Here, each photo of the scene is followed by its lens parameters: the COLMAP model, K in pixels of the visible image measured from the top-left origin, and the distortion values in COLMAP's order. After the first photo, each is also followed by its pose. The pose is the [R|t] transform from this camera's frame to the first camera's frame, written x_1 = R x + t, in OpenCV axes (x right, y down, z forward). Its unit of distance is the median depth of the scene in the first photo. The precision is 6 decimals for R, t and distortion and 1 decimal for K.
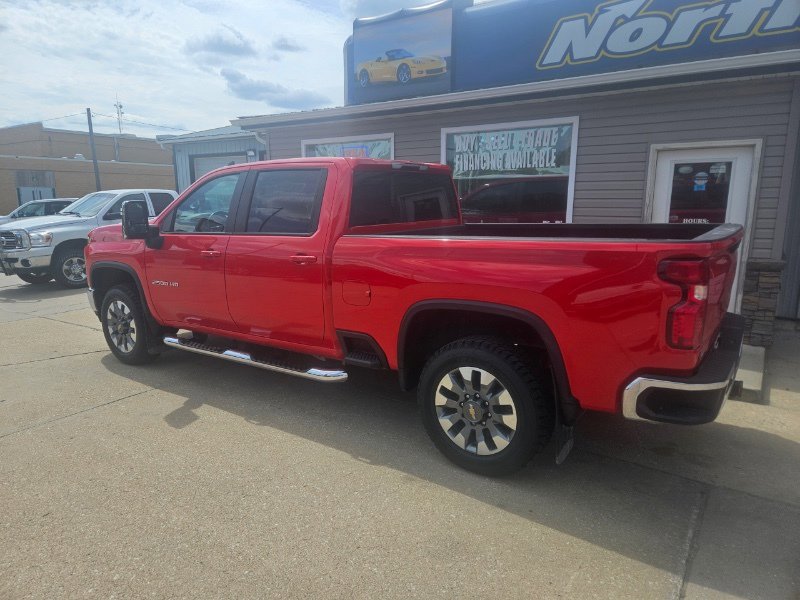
lens RADIAL K [[536.2, 0, 392.3], [0, 536.2, 299.3], [0, 0, 1]] dist [0.068270, -0.047469]
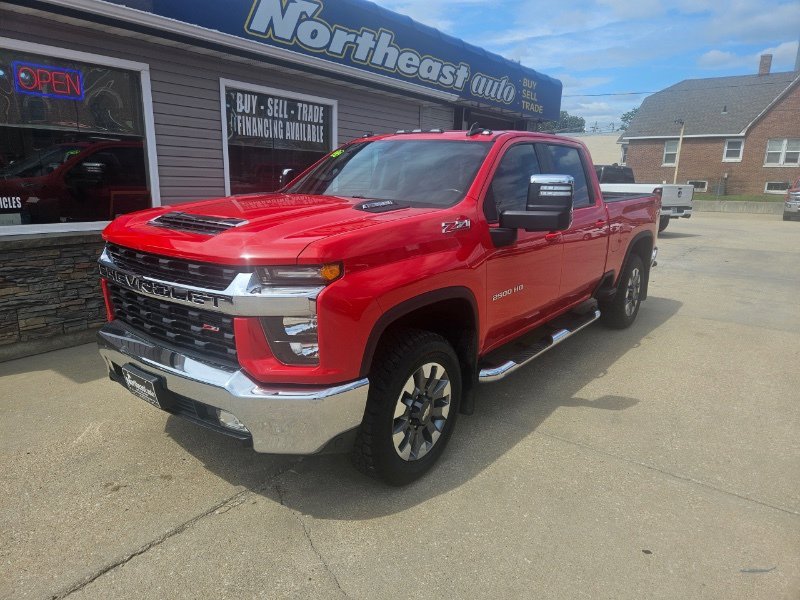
lens RADIAL K [[536.2, 0, 399.2], [0, 536.2, 297.5], [0, 0, 1]] dist [0.068270, -0.047469]
pose [[0.038840, -0.216972, 0.975405, -0.834197], [0.162320, 0.964546, 0.208093, -0.144378], [-0.985973, 0.150245, 0.072682, 0.814932]]
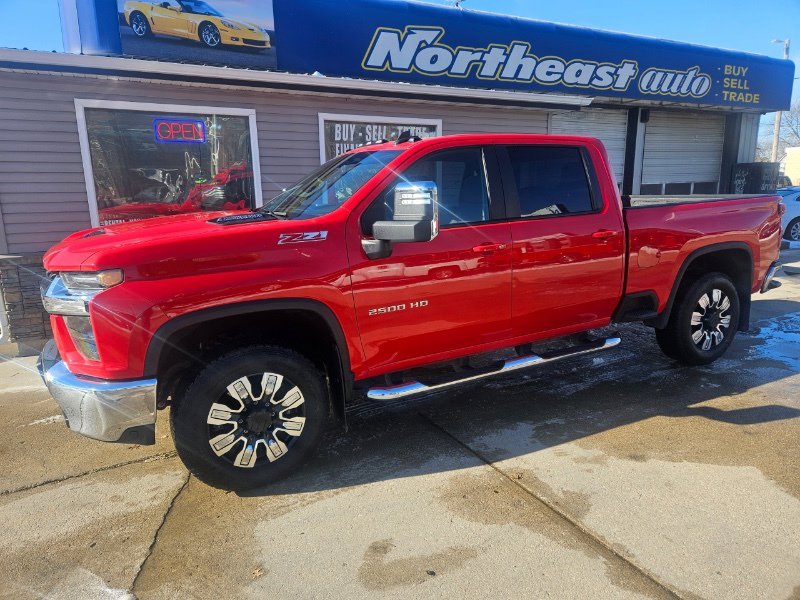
lens RADIAL K [[536.2, 0, 394.7], [0, 536.2, 297.7], [0, 0, 1]] dist [0.068270, -0.047469]
pose [[0.462980, -0.180268, 0.867844, -0.788988], [0.182959, 0.977451, 0.105430, -0.091603], [-0.867281, 0.109967, 0.485522, 0.528031]]
